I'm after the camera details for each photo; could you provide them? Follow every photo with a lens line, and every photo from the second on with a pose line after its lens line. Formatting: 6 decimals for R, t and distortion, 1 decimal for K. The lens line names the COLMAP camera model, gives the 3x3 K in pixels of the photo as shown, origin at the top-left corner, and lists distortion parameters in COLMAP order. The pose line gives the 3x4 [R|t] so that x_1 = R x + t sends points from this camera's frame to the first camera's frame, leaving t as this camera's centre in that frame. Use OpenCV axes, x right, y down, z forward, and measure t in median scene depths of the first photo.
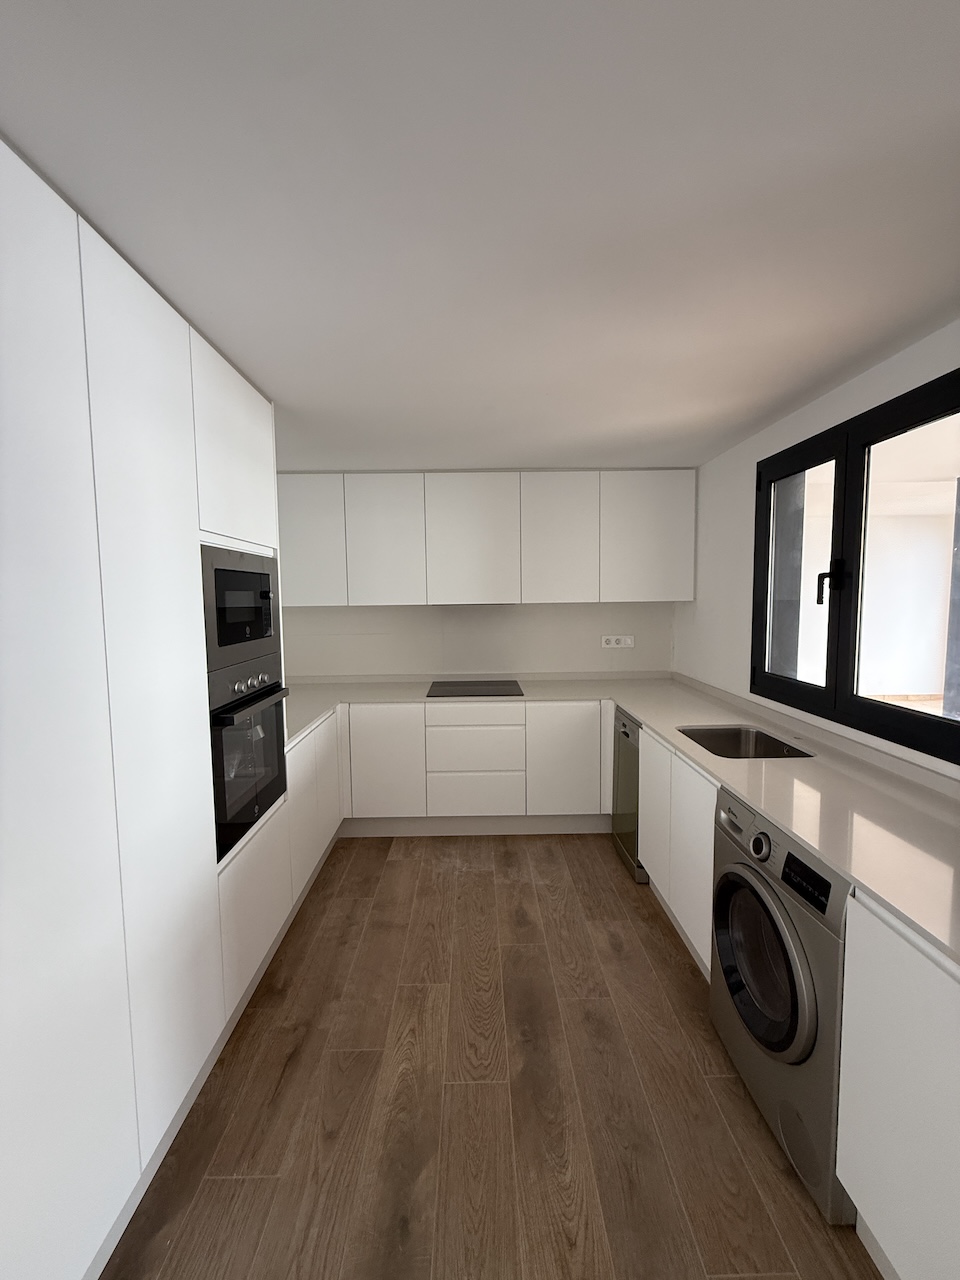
lens RADIAL K [[501.6, 0, 472.1], [0, 501.6, 631.1], [0, 0, 1]] dist [0.000130, 0.000040]
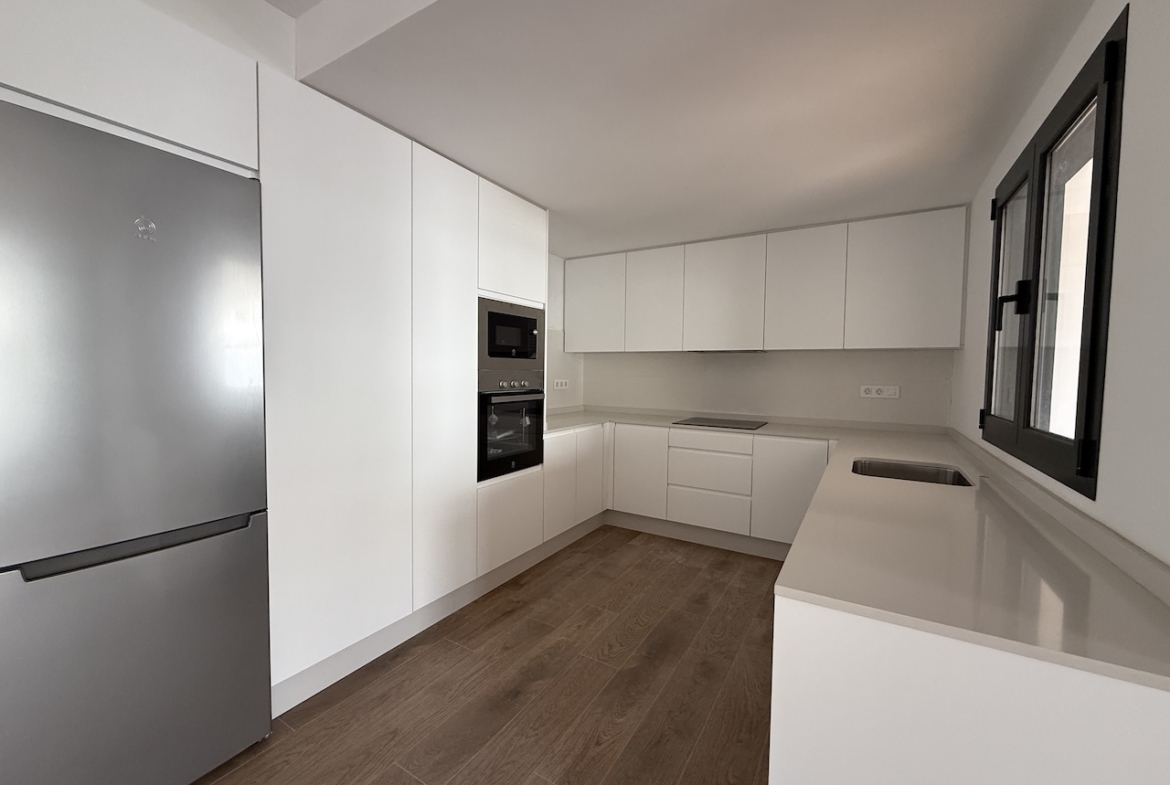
lens RADIAL K [[460.0, 0, 585.2], [0, 460.0, 389.4], [0, 0, 1]] dist [0.000752, 0.000049]
pose [[0.850300, 0.045387, -0.524337, 0.470771], [-0.061449, 0.998022, -0.013260, 0.110697], [0.522698, 0.043495, 0.851408, -0.127123]]
